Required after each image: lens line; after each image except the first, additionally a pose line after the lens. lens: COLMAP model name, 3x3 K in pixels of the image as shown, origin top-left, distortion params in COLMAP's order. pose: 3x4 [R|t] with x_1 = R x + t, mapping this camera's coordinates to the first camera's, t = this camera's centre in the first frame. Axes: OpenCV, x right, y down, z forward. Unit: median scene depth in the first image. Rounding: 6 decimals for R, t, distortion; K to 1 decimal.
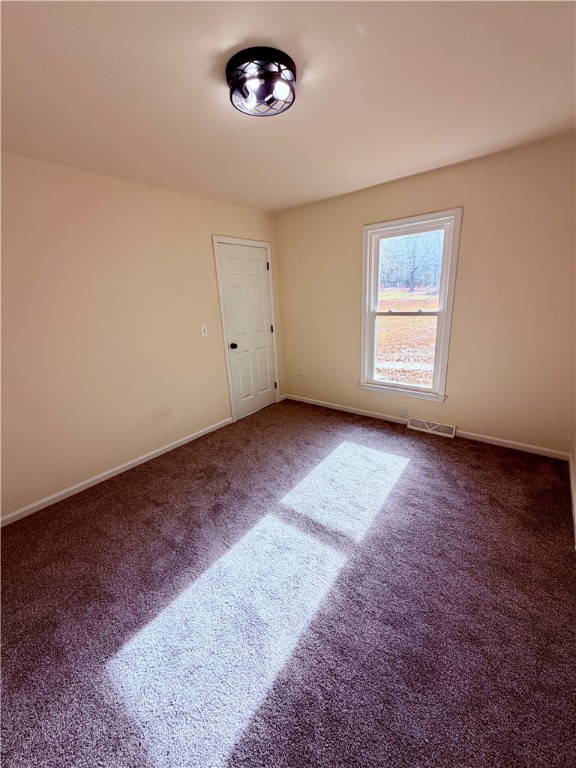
lens RADIAL K [[306.9, 0, 288.7], [0, 306.9, 382.8], [0, 0, 1]] dist [-0.000779, 0.000043]
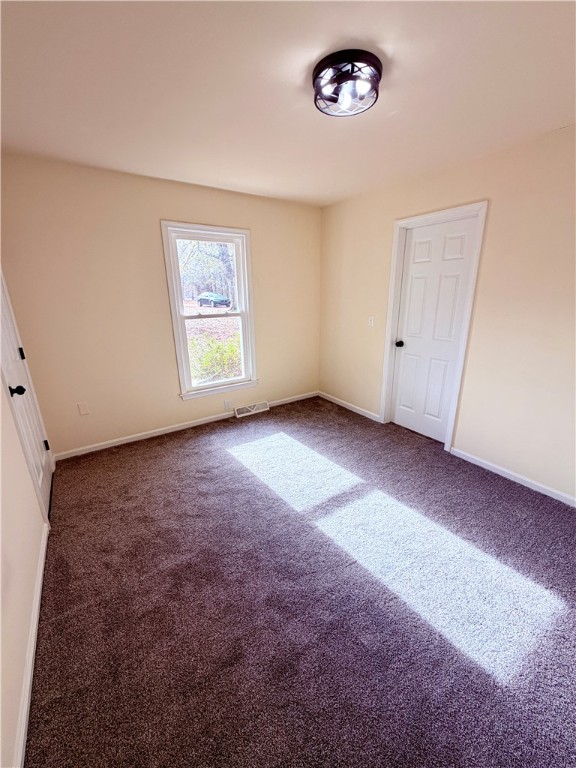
lens RADIAL K [[309.7, 0, 288.2], [0, 309.7, 380.3], [0, 0, 1]] dist [0.001363, 0.000091]
pose [[0.286504, -0.225630, 0.931132, -0.616883], [0.264934, 0.952635, 0.149322, -0.108957], [-0.920720, 0.203907, 0.332711, 0.471816]]
